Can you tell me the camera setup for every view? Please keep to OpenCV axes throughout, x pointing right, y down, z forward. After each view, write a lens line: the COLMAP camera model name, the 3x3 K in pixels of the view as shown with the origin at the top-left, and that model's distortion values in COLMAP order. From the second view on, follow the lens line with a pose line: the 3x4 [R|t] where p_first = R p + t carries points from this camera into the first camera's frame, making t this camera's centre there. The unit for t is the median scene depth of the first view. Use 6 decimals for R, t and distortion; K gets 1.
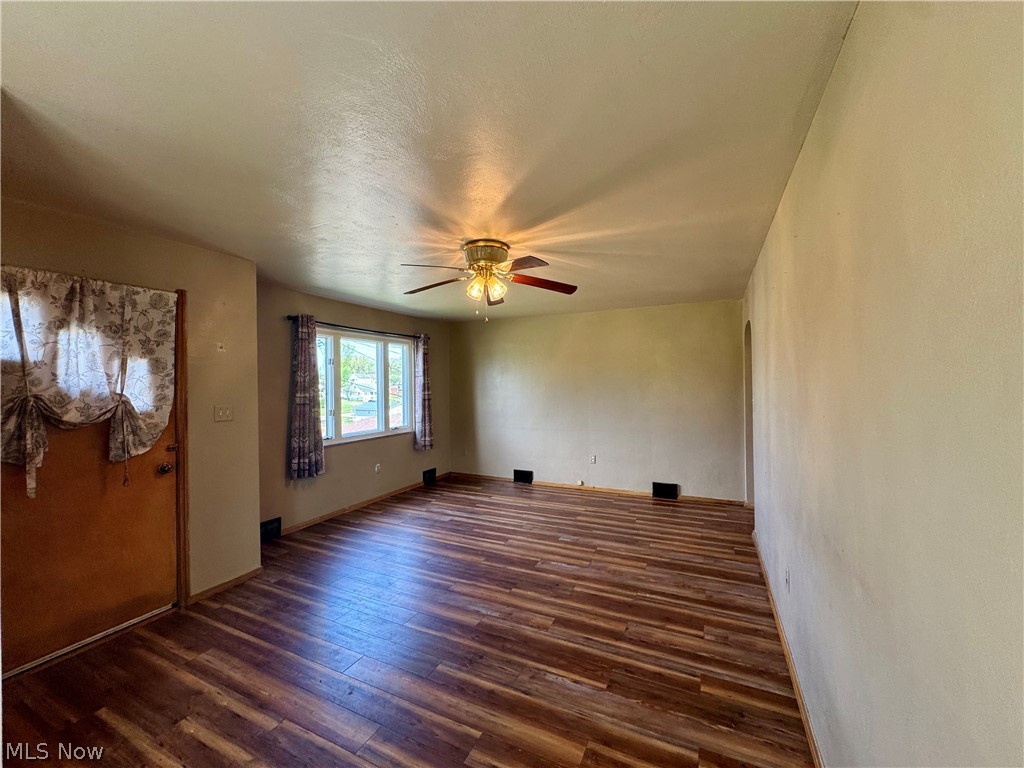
lens RADIAL K [[411.7, 0, 513.7], [0, 411.7, 383.6], [0, 0, 1]] dist [-0.000358, 0.000721]
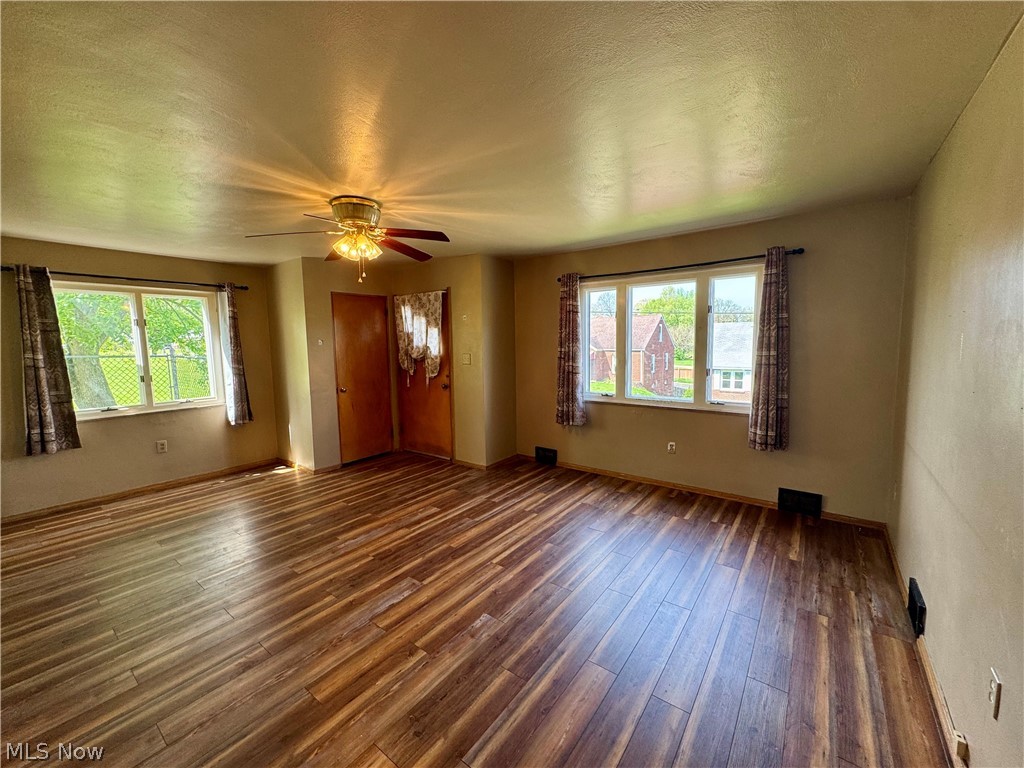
lens RADIAL K [[411.7, 0, 514.6], [0, 411.7, 381.9], [0, 0, 1]] dist [-0.000358, 0.000721]
pose [[-0.202073, 0.109461, -0.973234, 0.712826], [0.016616, 0.993975, 0.108344, -0.009219], [0.979229, 0.005722, -0.202674, 1.309060]]
